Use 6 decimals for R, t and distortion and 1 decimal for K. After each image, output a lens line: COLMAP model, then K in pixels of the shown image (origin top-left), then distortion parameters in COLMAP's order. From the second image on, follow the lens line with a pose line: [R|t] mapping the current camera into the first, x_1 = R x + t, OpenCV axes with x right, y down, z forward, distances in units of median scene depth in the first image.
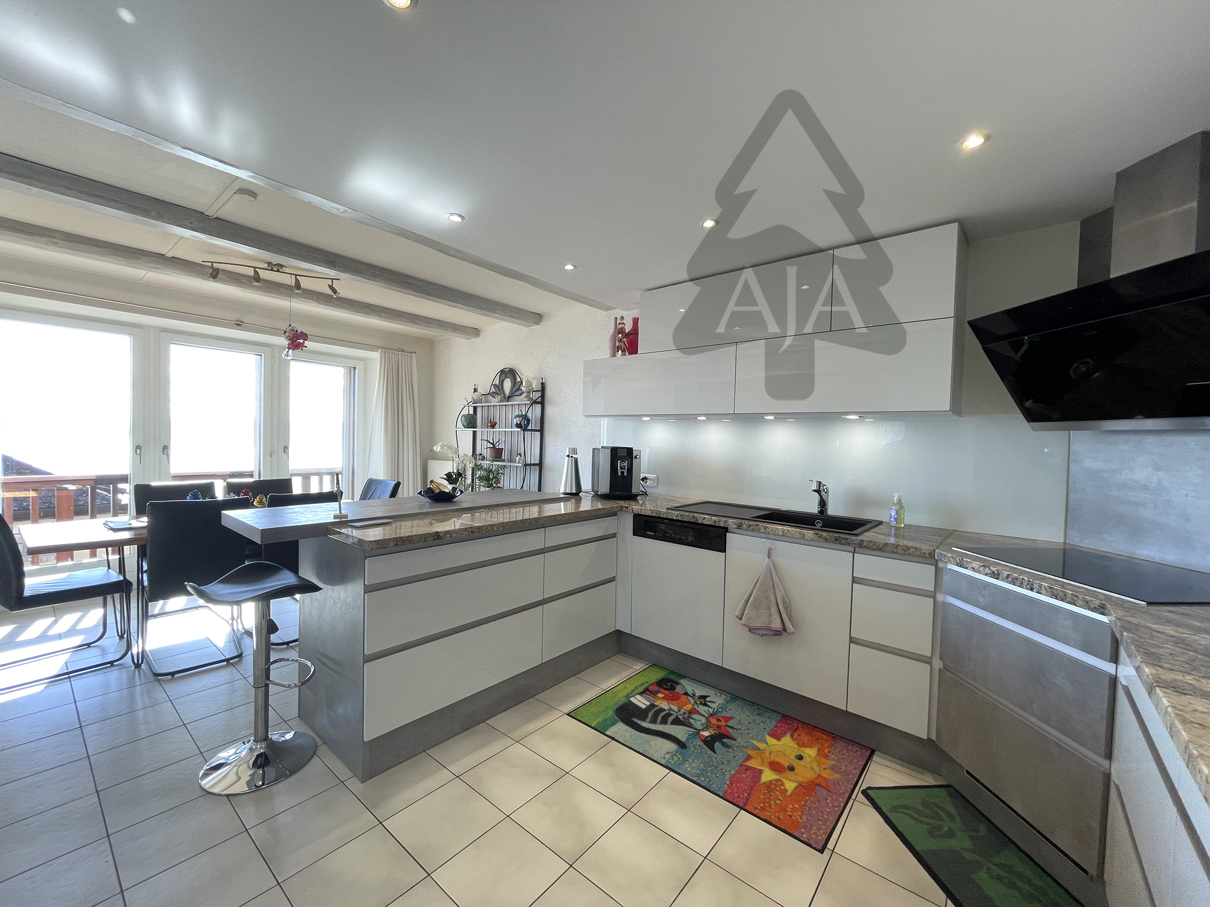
lens RADIAL K [[485.9, 0, 623.8], [0, 485.9, 454.0], [0, 0, 1]] dist [-0.000004, -0.000164]
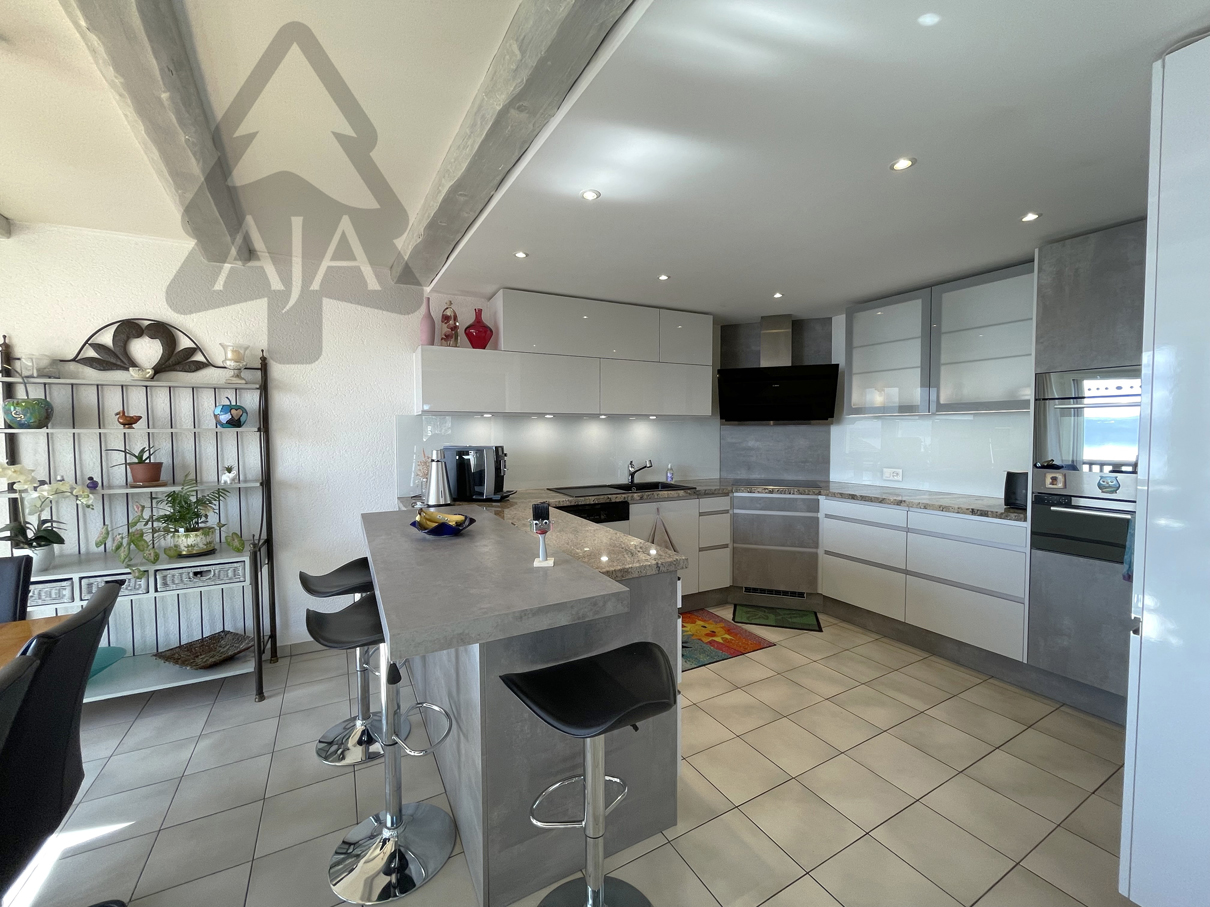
lens RADIAL K [[494.3, 0, 575.3], [0, 494.3, 452.8], [0, 0, 1]] dist [0.001765, 0.000167]
pose [[0.395360, -0.067793, 0.916021, -1.250327], [0.045591, 0.997492, 0.054144, -0.069146], [-0.917394, 0.020356, 0.397459, 0.696732]]
